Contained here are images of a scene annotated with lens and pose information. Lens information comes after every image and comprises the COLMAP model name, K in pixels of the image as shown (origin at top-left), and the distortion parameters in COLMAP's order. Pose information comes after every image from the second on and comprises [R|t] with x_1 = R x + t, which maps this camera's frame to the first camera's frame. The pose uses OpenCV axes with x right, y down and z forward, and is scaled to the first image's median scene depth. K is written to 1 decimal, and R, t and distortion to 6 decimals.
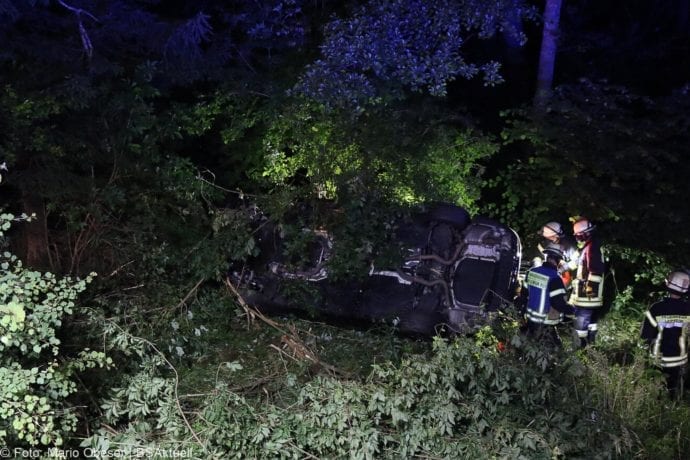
lens RADIAL K [[896.2, 0, 339.8], [0, 896.2, 230.0], [0, 0, 1]] dist [0.094462, 0.000000]
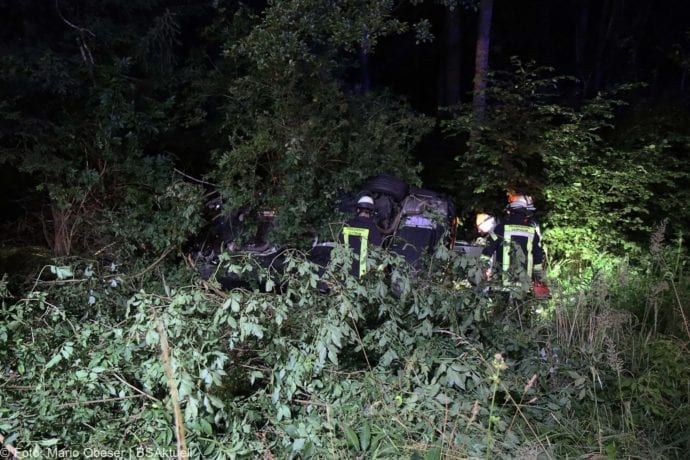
lens RADIAL K [[538.6, 0, 340.0], [0, 538.6, 230.1], [0, 0, 1]] dist [-0.080115, 0.020827]
pose [[0.999207, 0.011318, -0.038170, 0.126864], [-0.016408, 0.990600, -0.135802, 0.166258], [0.036274, 0.136320, 0.990000, 0.545032]]
